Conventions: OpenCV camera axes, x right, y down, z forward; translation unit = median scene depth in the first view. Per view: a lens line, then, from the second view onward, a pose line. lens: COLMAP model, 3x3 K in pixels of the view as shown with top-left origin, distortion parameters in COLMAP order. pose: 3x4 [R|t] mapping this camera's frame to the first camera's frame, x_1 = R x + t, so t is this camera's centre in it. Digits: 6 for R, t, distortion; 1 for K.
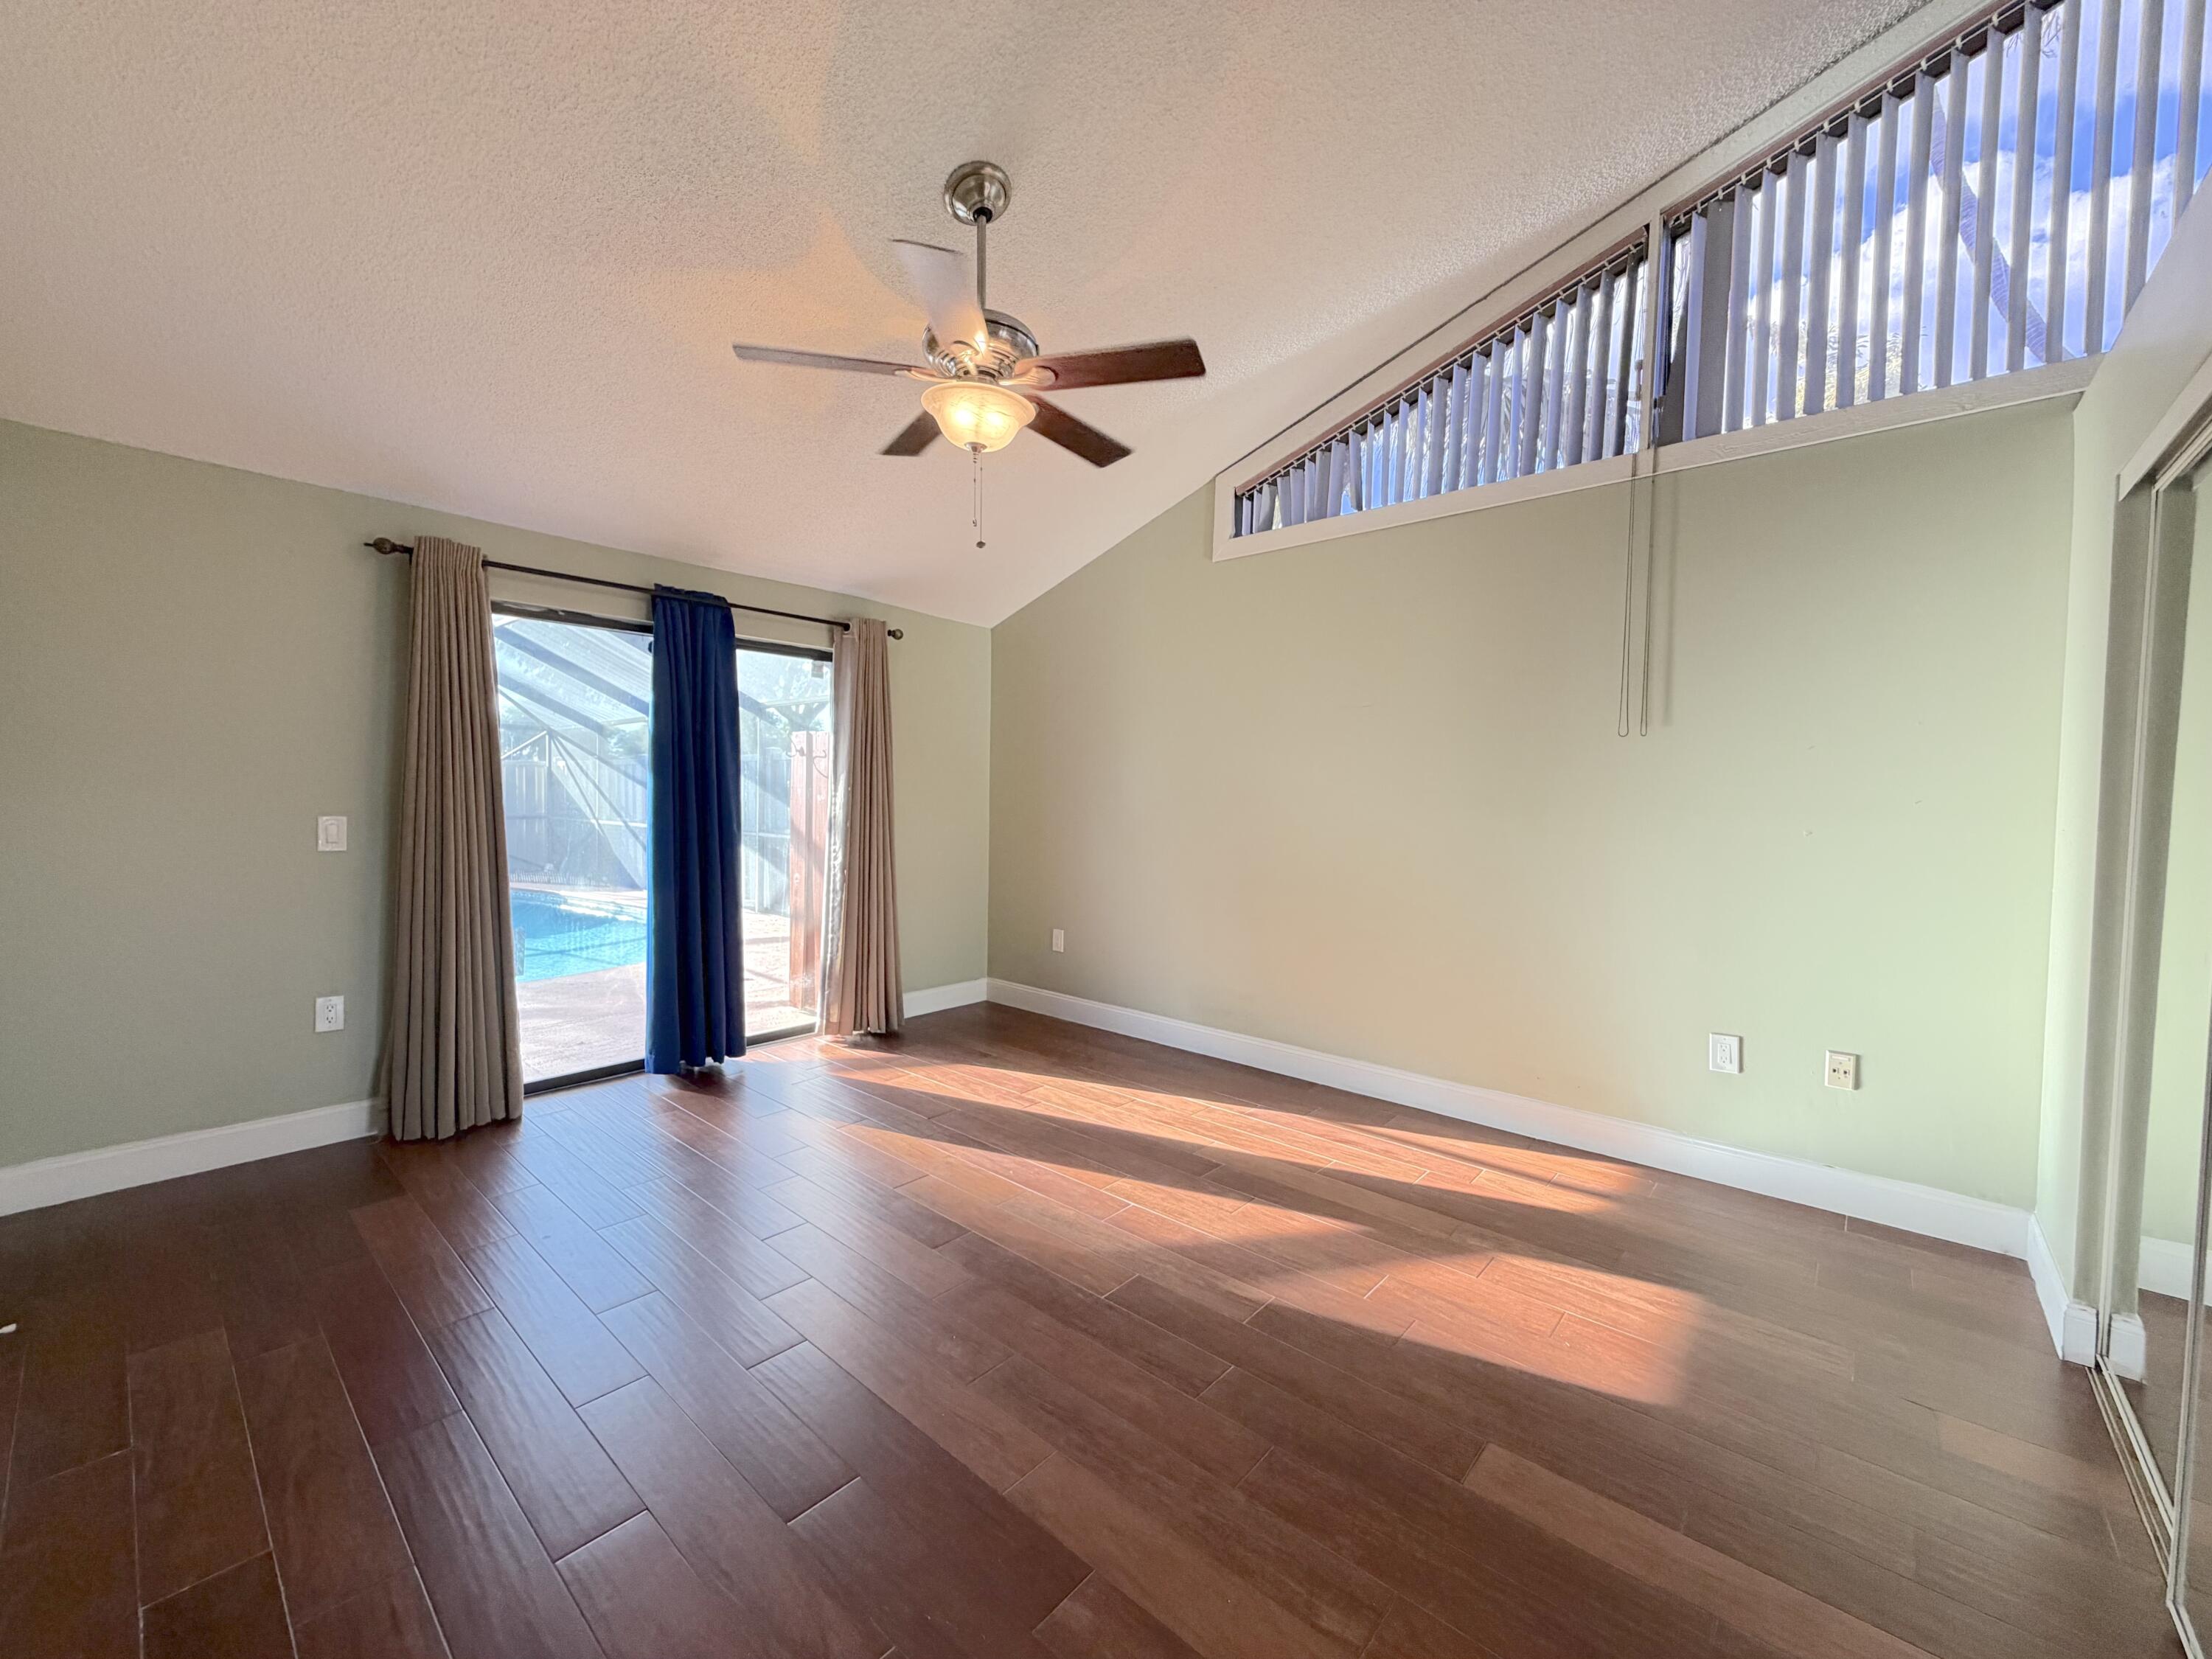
lens RADIAL K [[878.4, 0, 1095.4], [0, 878.4, 830.7], [0, 0, 1]] dist [-0.000575, -0.000414]
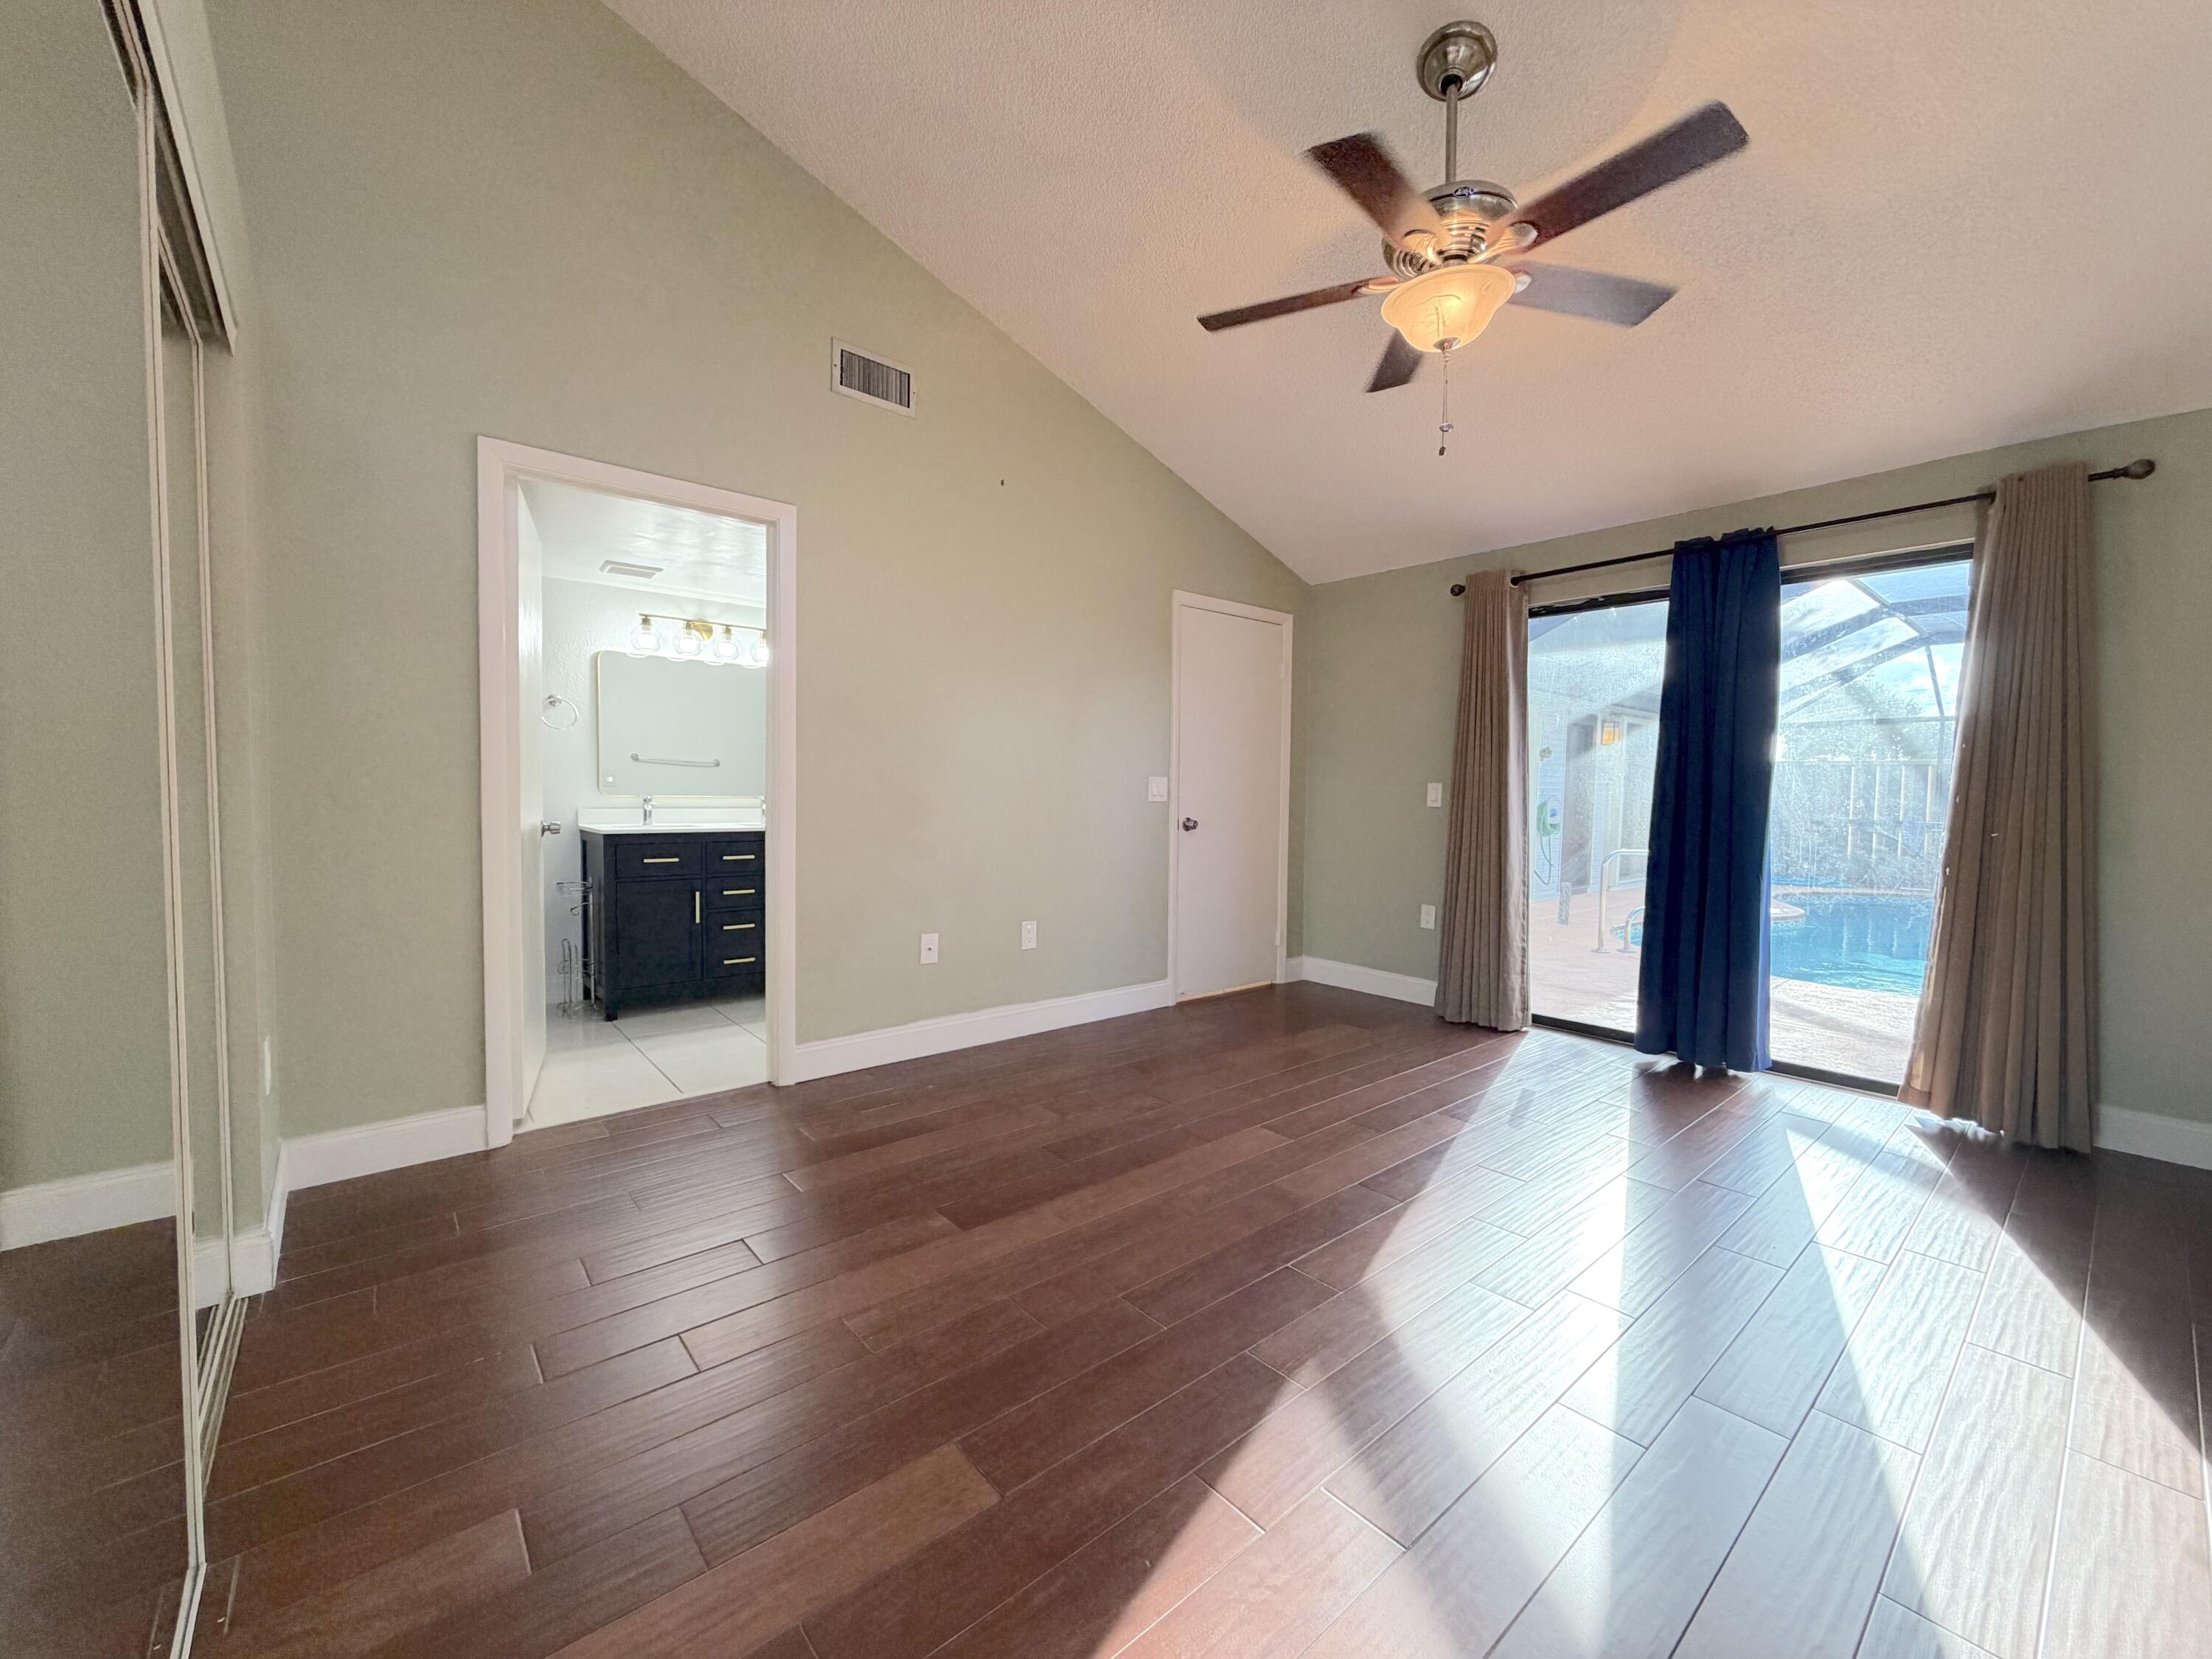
lens RADIAL K [[878.4, 0, 1095.4], [0, 878.4, 830.7], [0, 0, 1]] dist [-0.000575, -0.000414]
pose [[-0.144988, 0.027077, -0.989063, 0.661212], [-0.061725, 0.997431, 0.036354, 0.044273], [0.987506, 0.066320, -0.142944, 0.643201]]
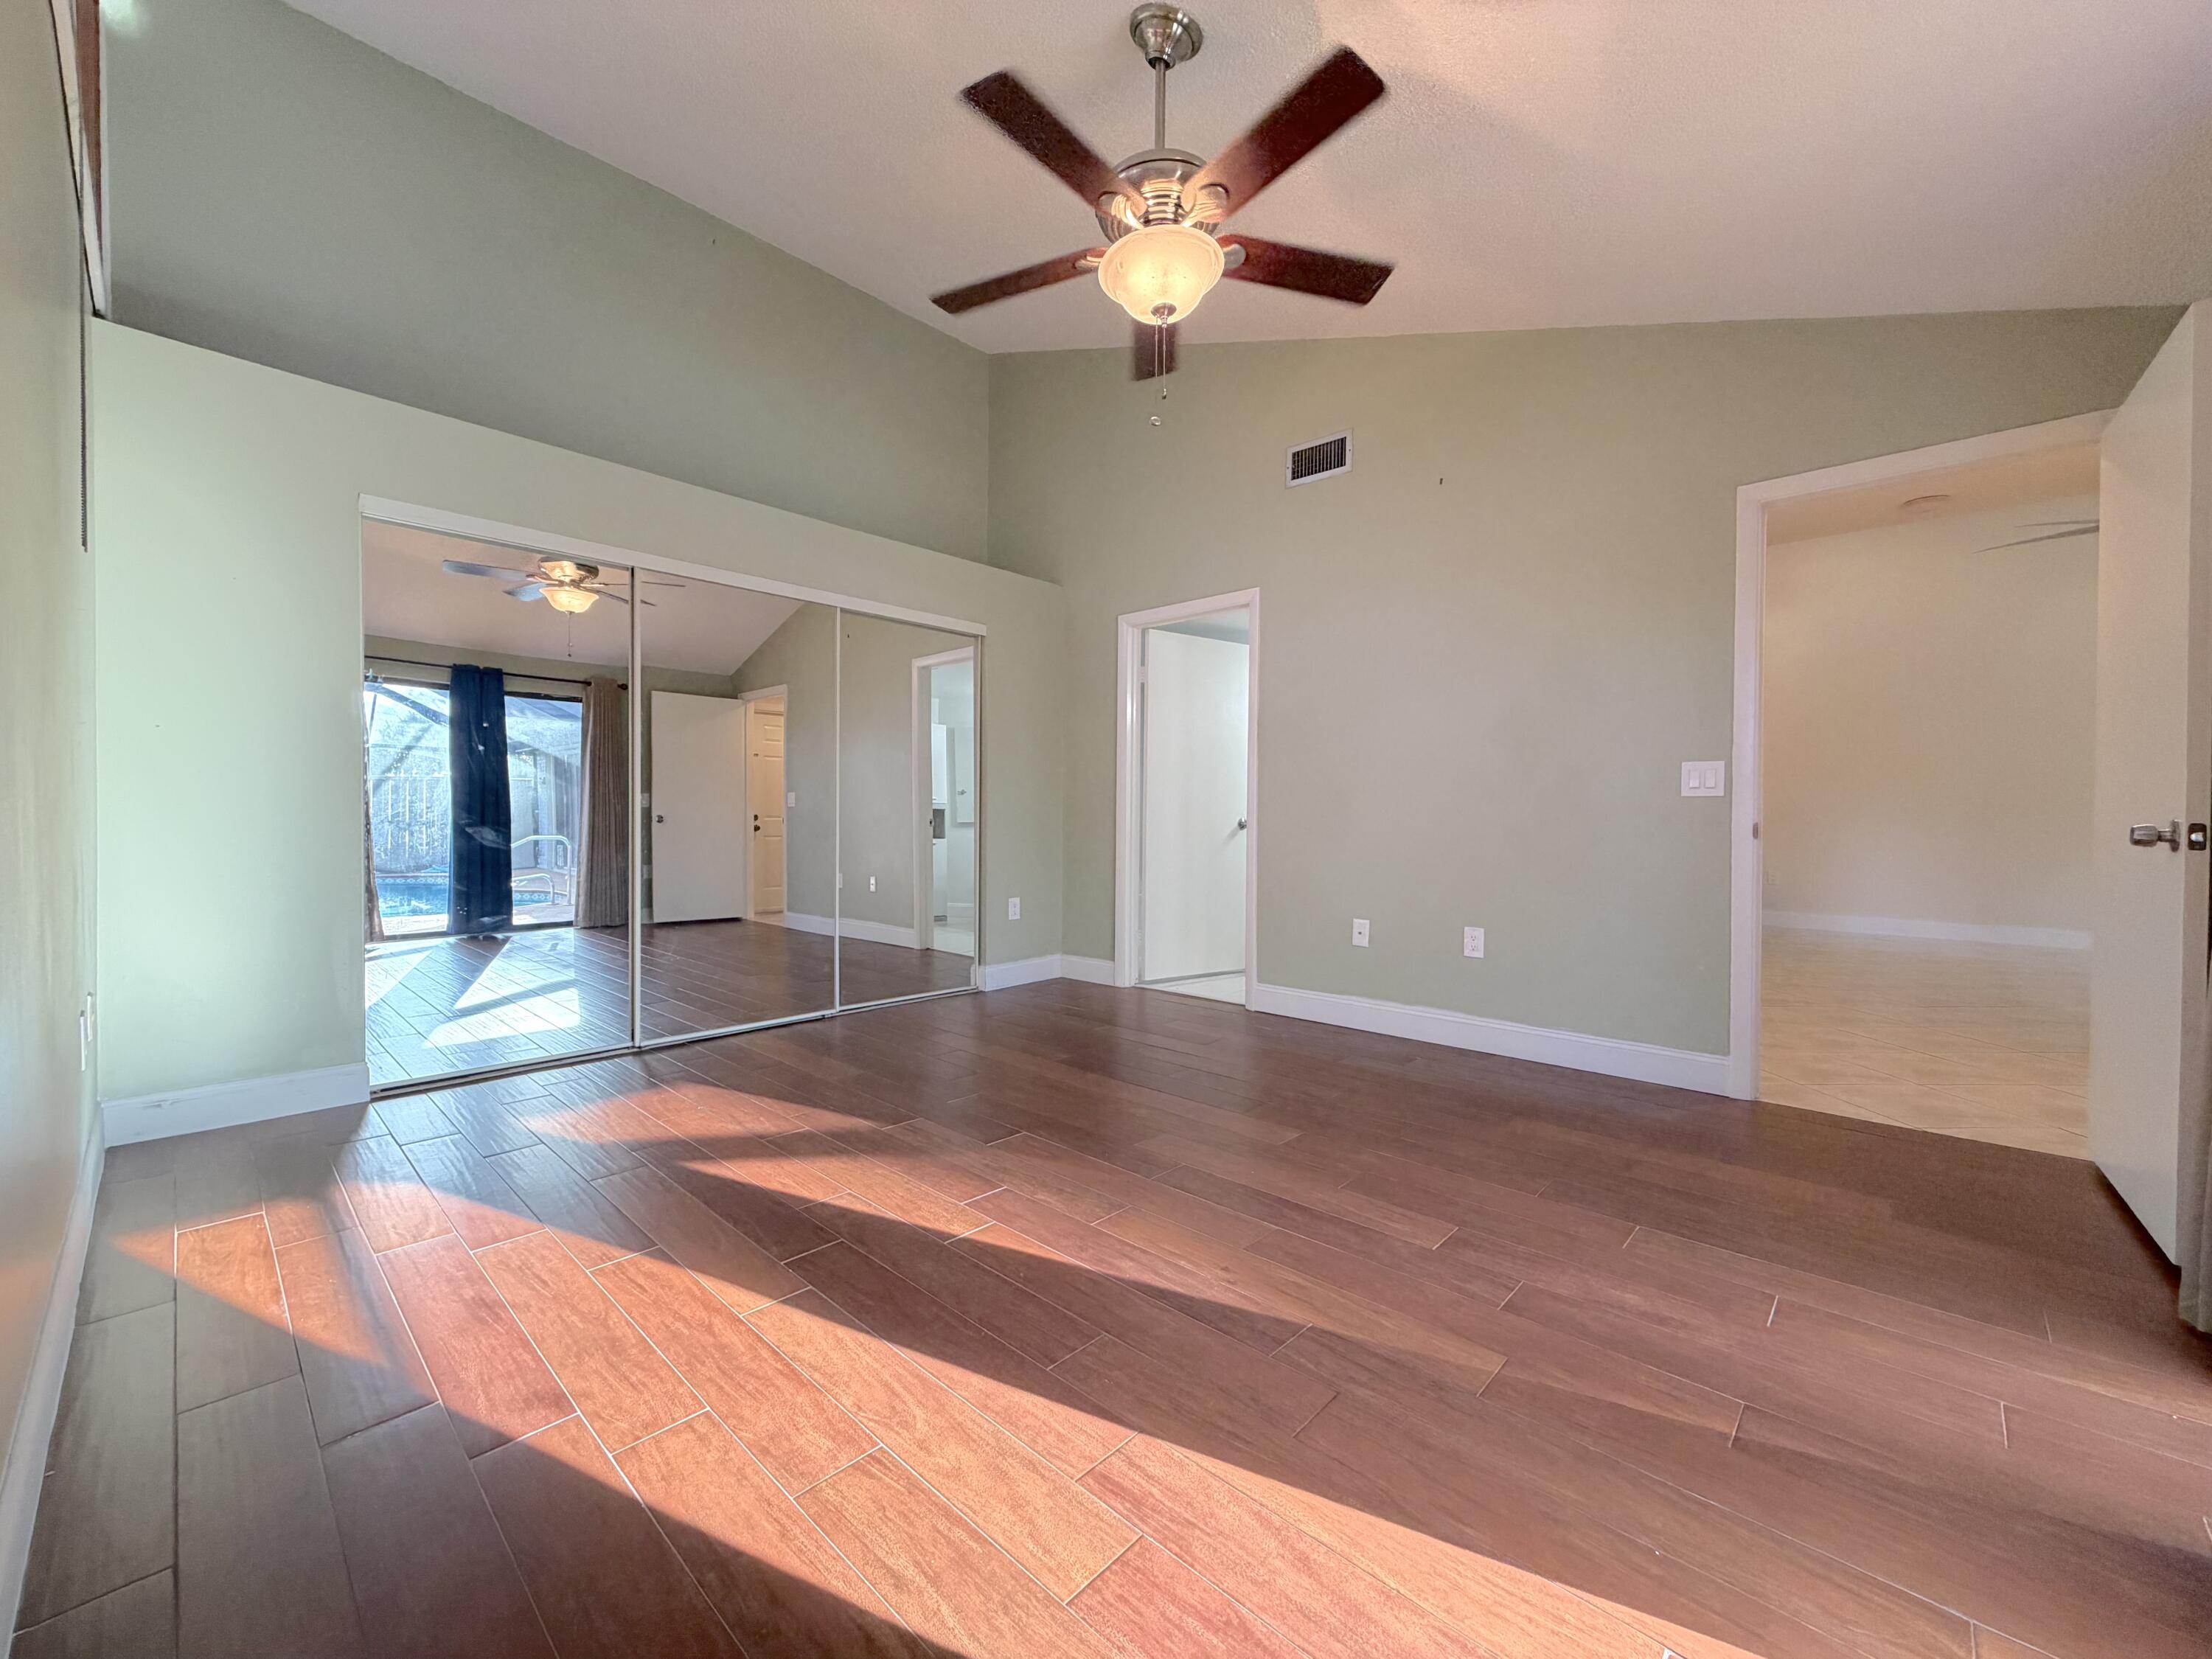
lens RADIAL K [[882.8, 0, 1101.5], [0, 882.8, 830.4], [0, 0, 1]] dist [-0.000674, 0.000323]
pose [[-0.999300, -0.021435, 0.030662, -0.088282], [-0.019456, 0.997796, 0.063445, 0.030707], [-0.031954, 0.062804, -0.997514, 1.549259]]
